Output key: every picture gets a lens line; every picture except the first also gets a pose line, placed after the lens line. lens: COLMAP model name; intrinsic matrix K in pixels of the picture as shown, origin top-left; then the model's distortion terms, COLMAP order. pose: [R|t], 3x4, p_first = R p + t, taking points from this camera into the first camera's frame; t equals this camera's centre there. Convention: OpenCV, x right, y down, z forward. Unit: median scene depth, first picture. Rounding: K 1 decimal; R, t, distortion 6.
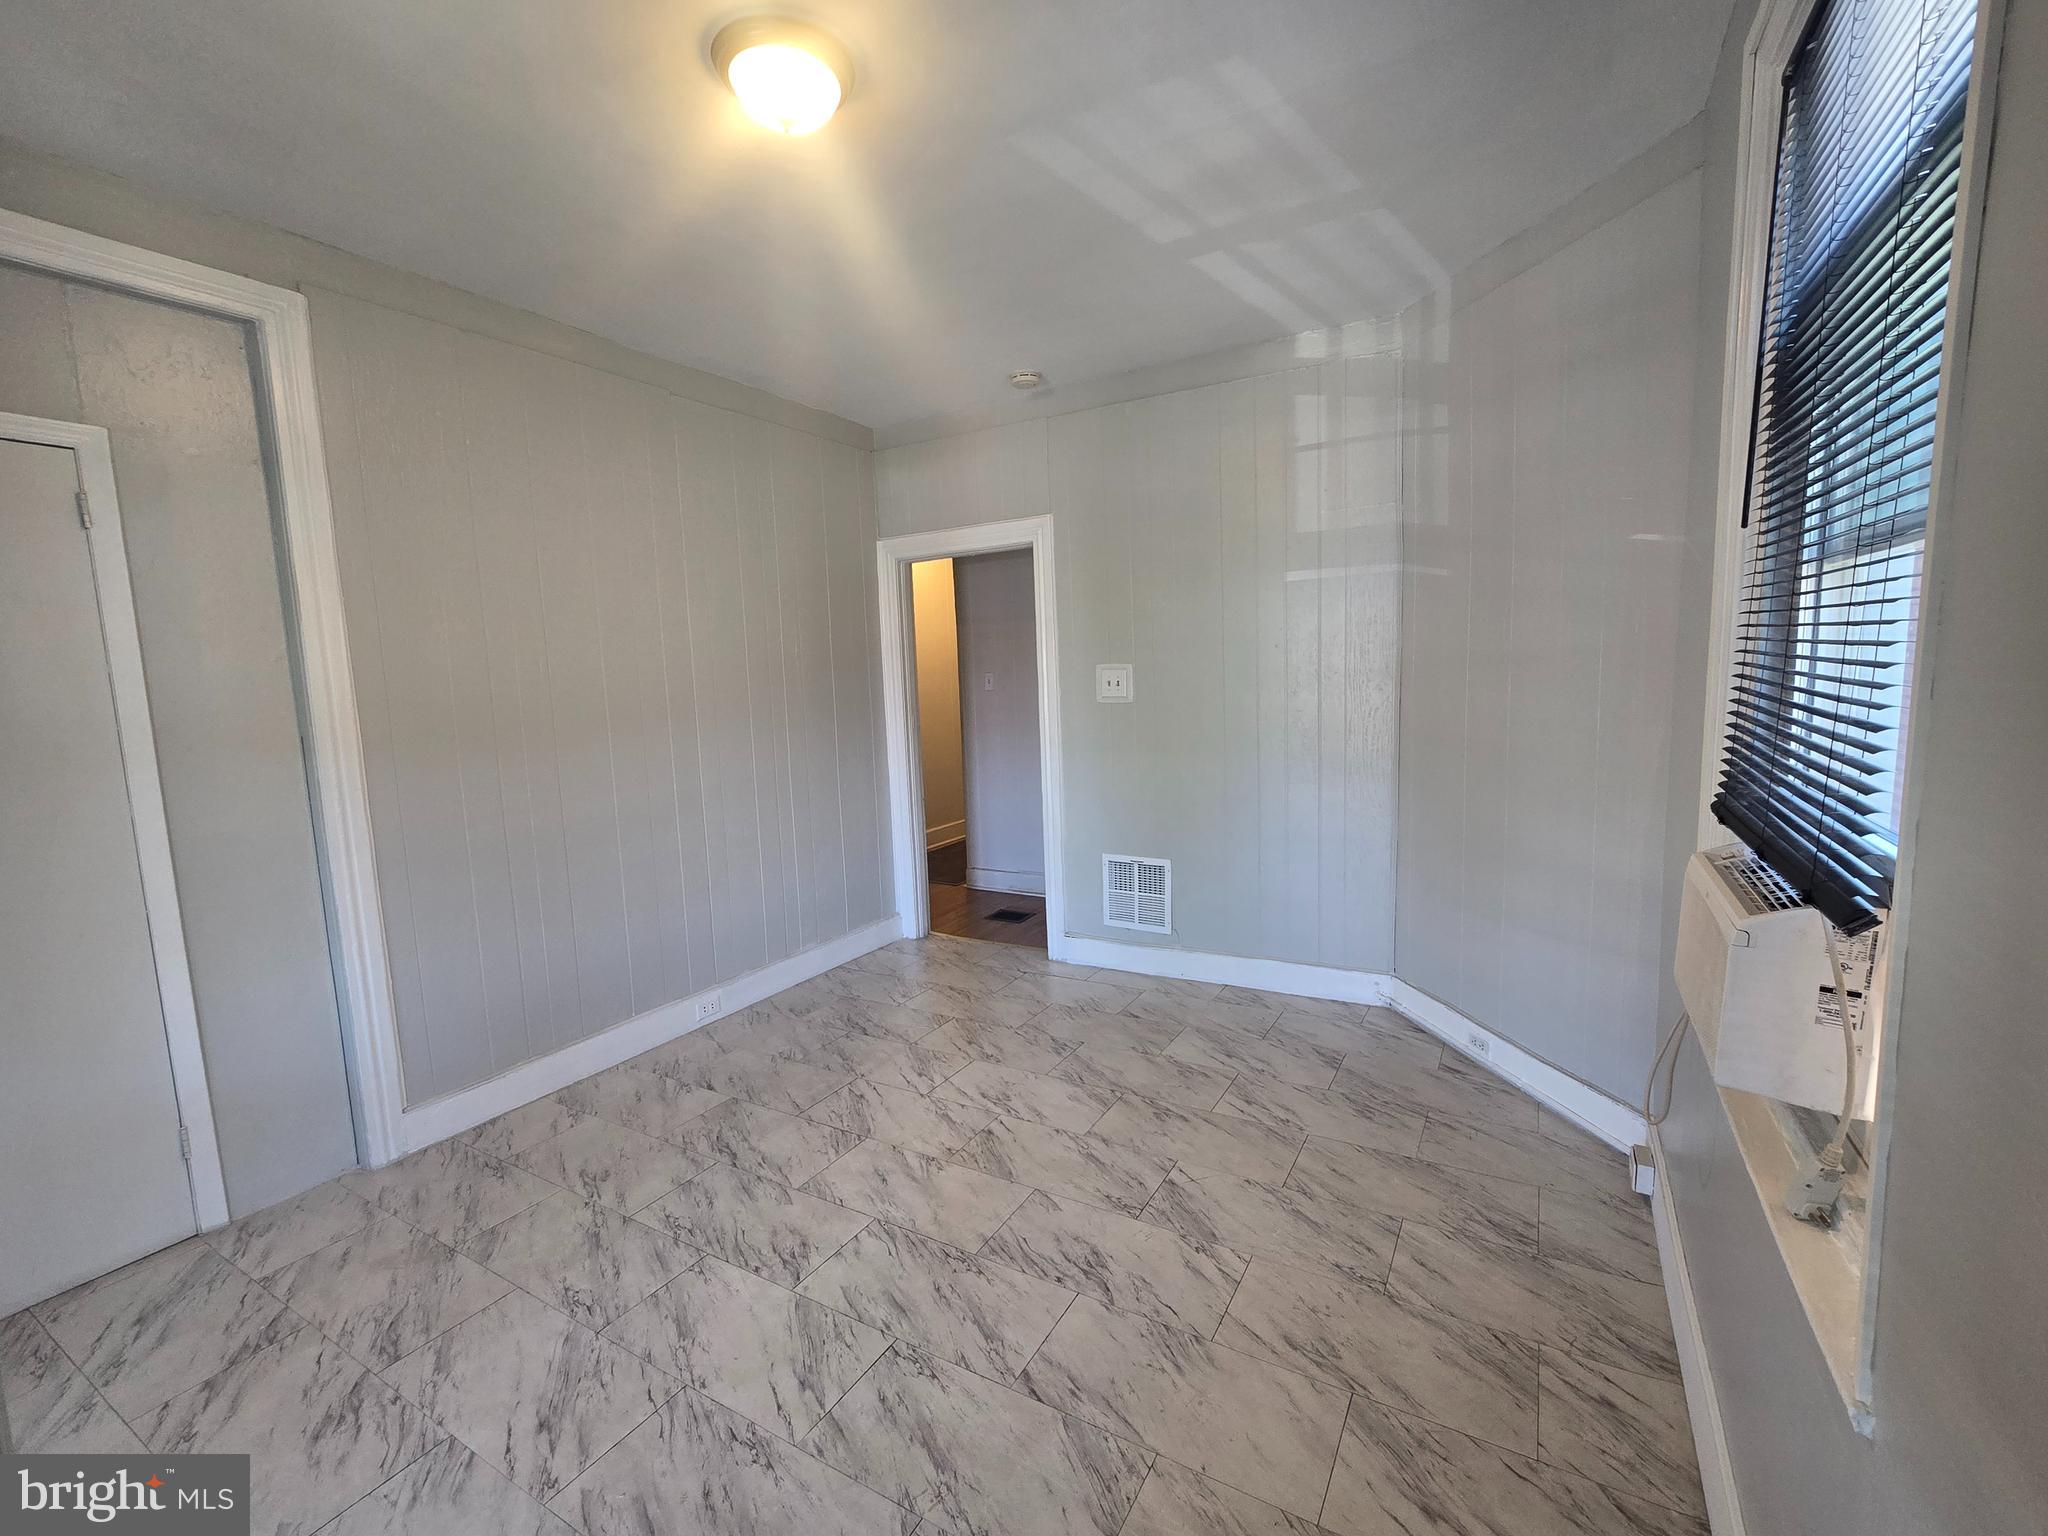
lens RADIAL K [[886.0, 0, 1036.7], [0, 886.0, 779.9], [0, 0, 1]] dist [-0.004398, 0.000728]
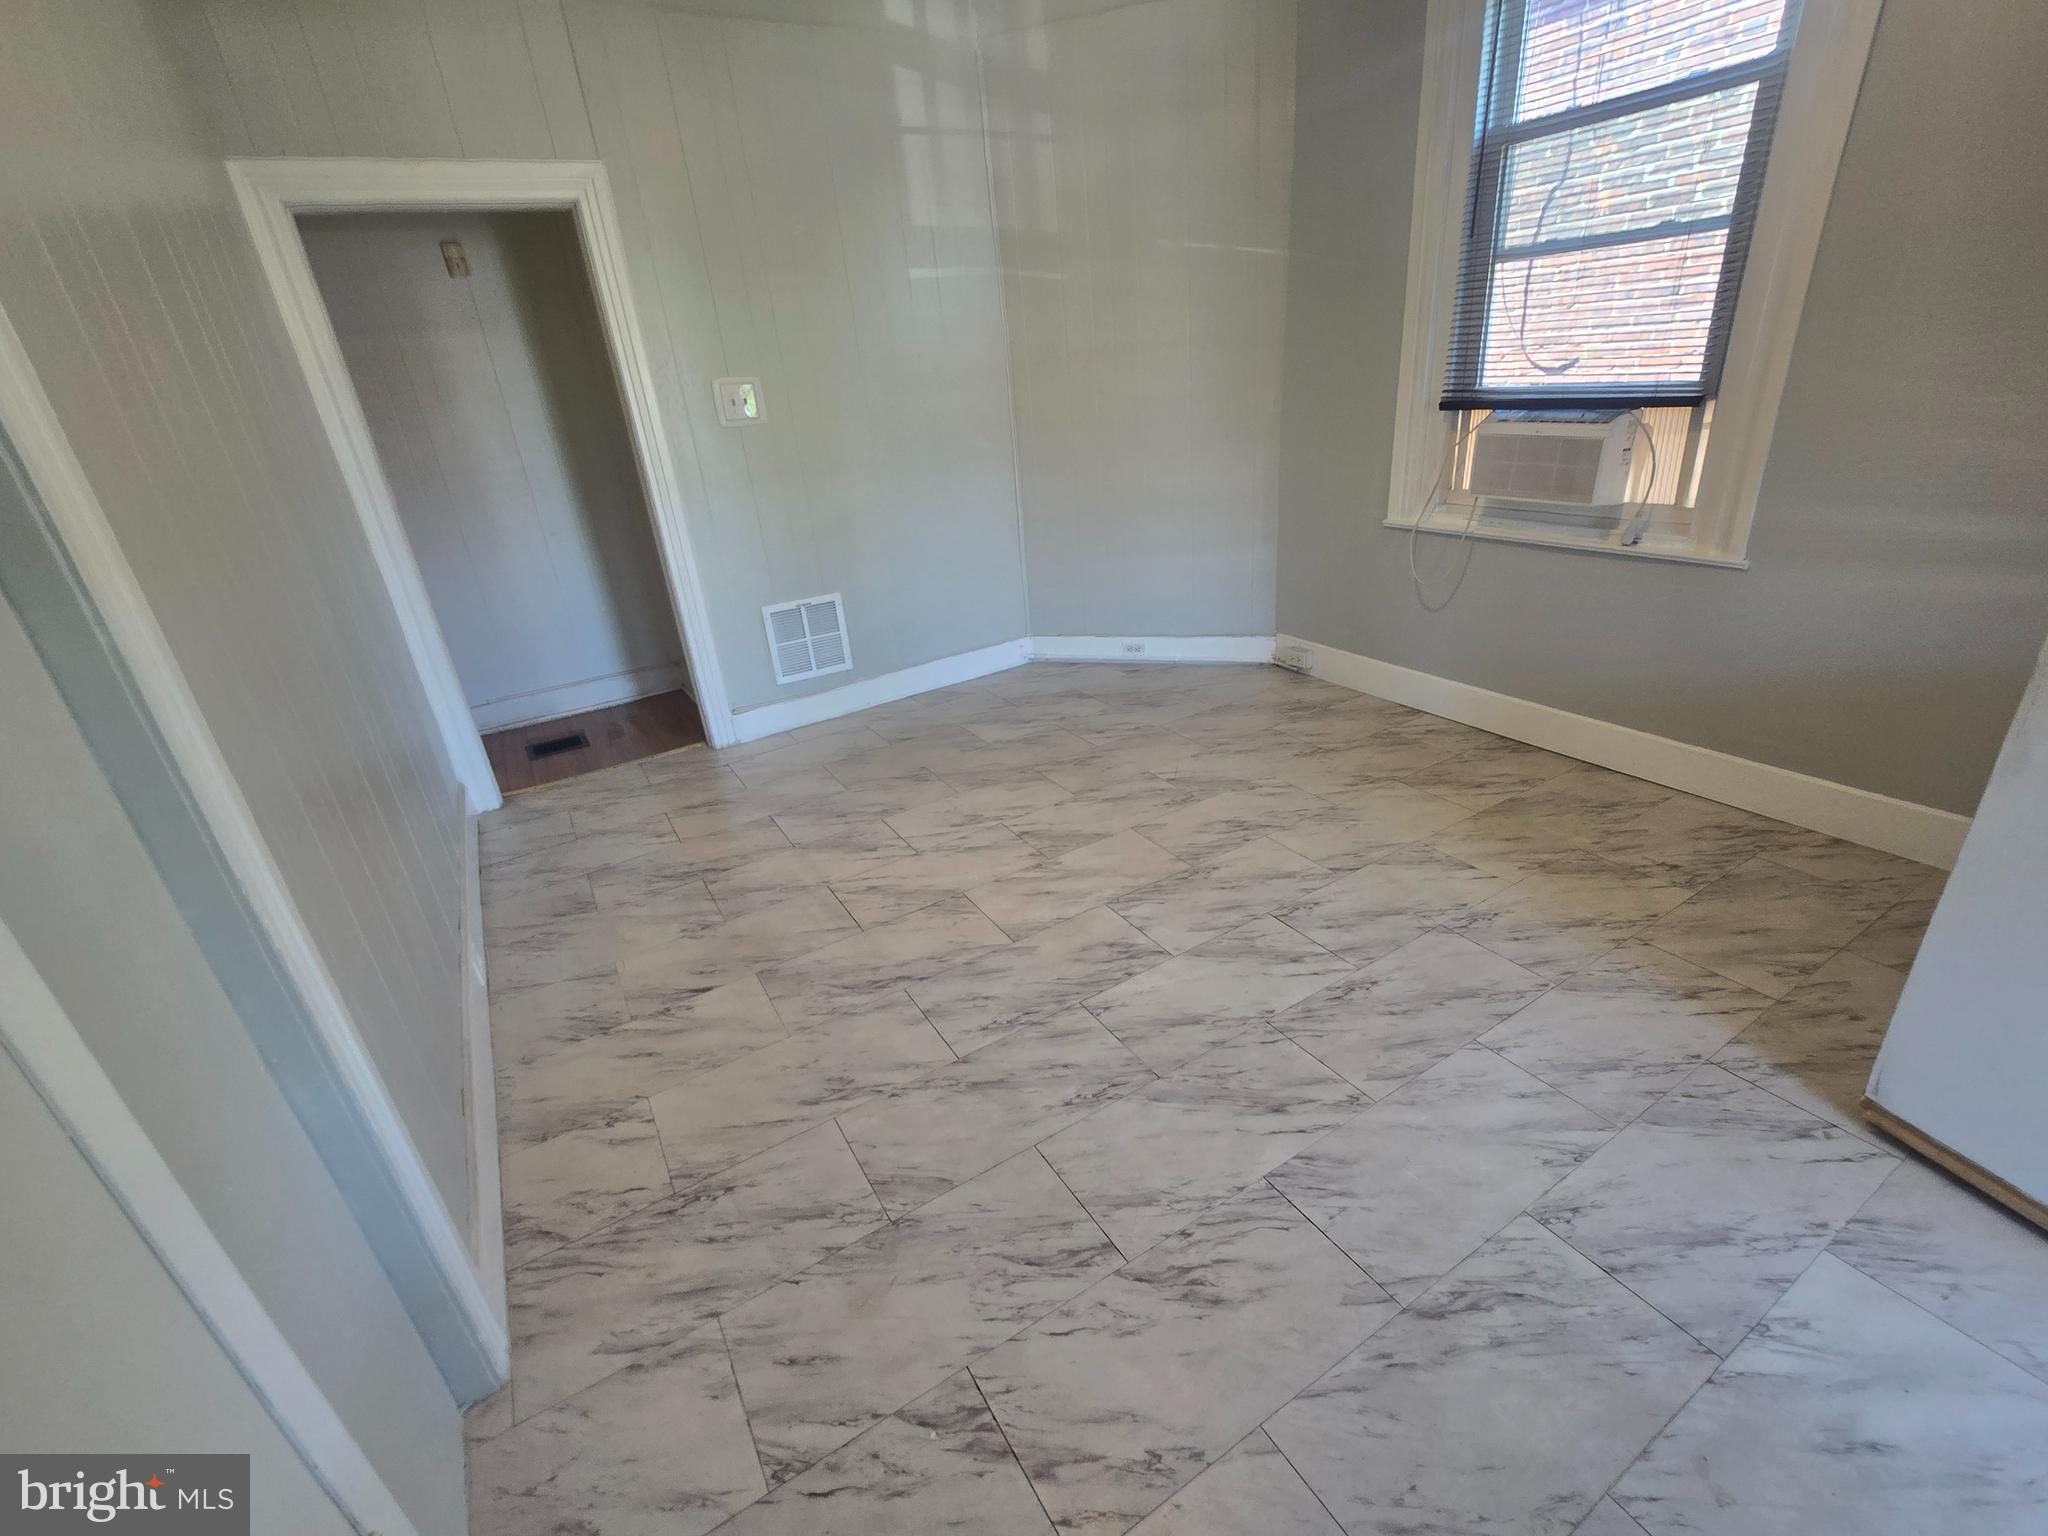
lens RADIAL K [[886.0, 0, 1044.8], [0, 886.0, 767.3], [0, 0, 1]] dist [-0.004398, 0.000728]
pose [[0.478851, -0.366233, 0.797857, -0.870961], [0.178000, 0.930454, 0.320268, -0.002773], [-0.859662, -0.011342, 0.510738, 0.462281]]
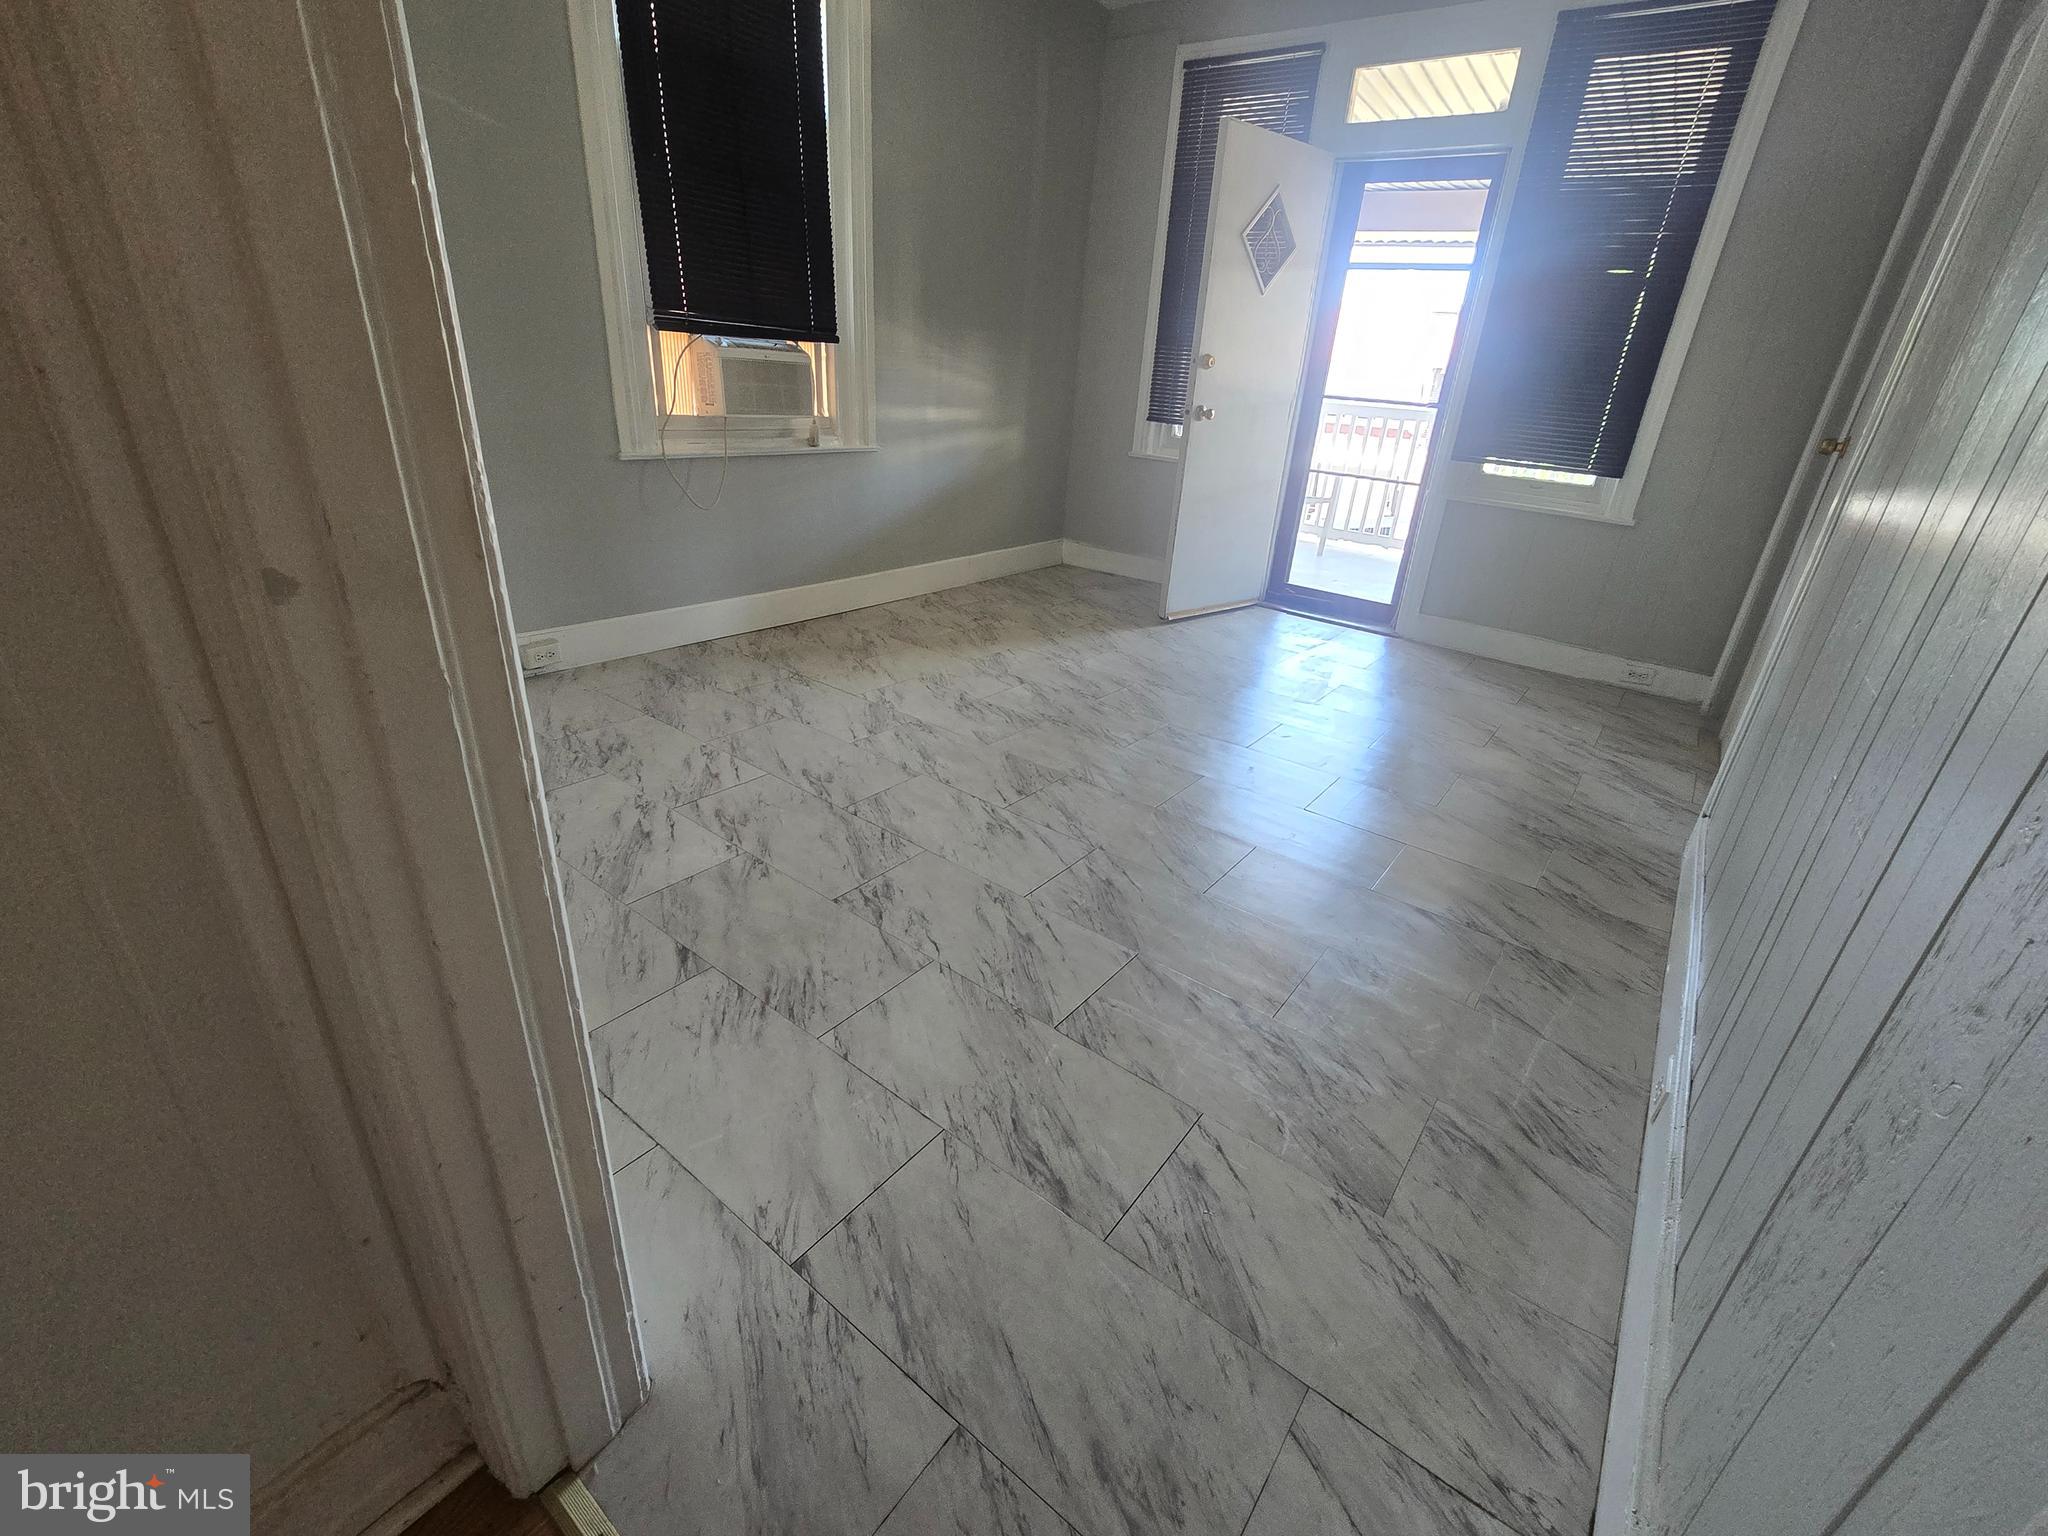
lens RADIAL K [[886.0, 0, 1026.6], [0, 886.0, 772.4], [0, 0, 1]] dist [-0.004398, 0.000728]
pose [[-0.990748, -0.084246, 0.106396, -0.159236], [-0.015330, 0.848443, 0.529064, -0.101622], [-0.134843, 0.522539, -0.841885, 1.804212]]
